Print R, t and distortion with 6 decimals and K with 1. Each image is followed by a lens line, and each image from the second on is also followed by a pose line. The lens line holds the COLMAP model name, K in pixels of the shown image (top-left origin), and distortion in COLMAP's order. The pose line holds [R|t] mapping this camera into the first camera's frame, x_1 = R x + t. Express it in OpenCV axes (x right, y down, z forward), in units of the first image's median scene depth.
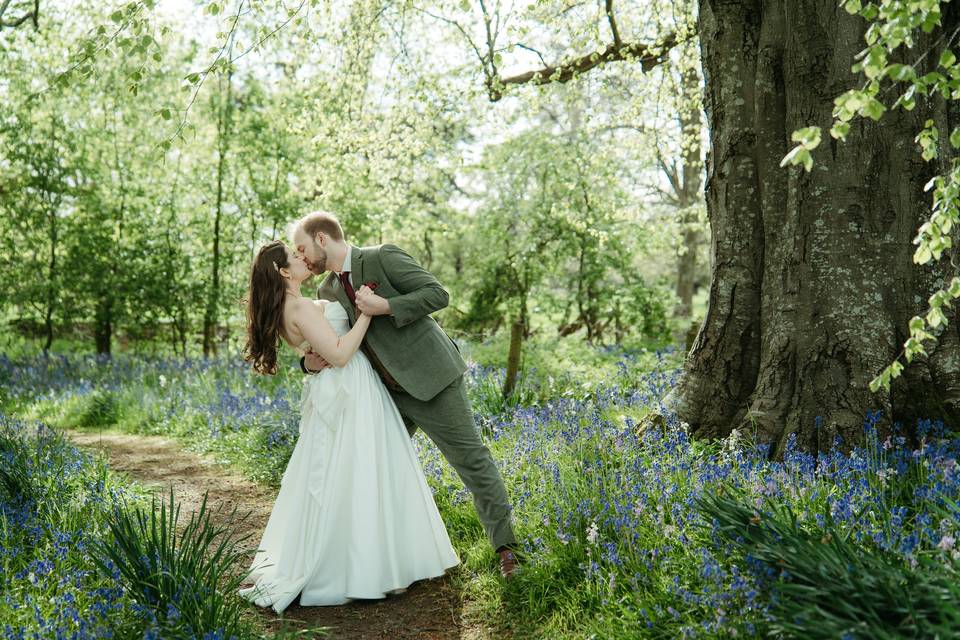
lens RADIAL K [[1232.3, 0, 479.0], [0, 1232.3, 318.6], [0, 0, 1]] dist [0.022045, 0.000000]
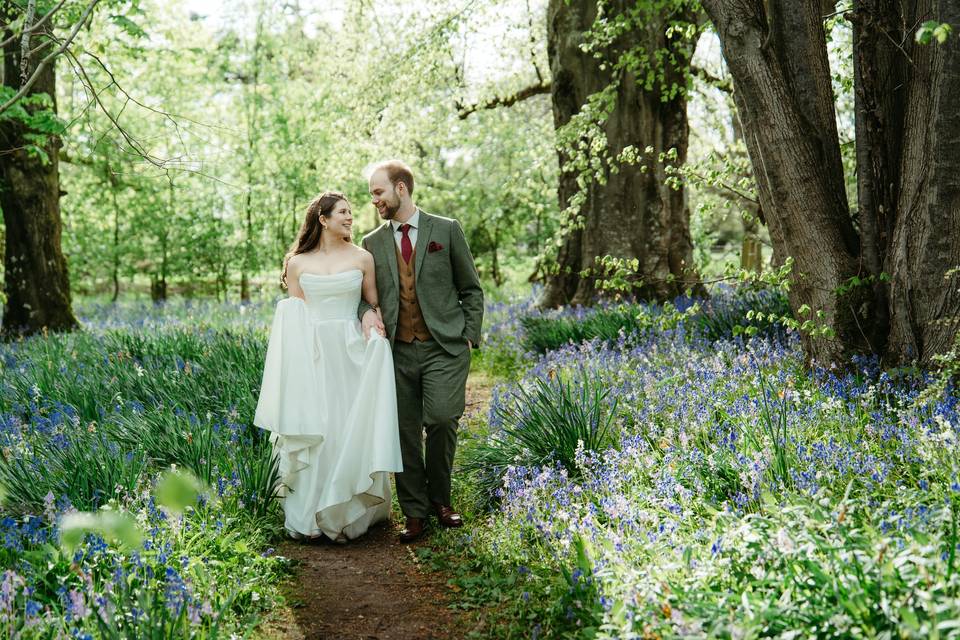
lens RADIAL K [[1232.3, 0, 481.7], [0, 1232.3, 320.2], [0, 0, 1]] dist [0.022045, 0.000000]
pose [[0.999834, -0.015512, 0.009572, 0.009977], [0.015172, 0.999286, 0.034592, 0.008210], [-0.010102, -0.034441, 0.999356, -0.268051]]
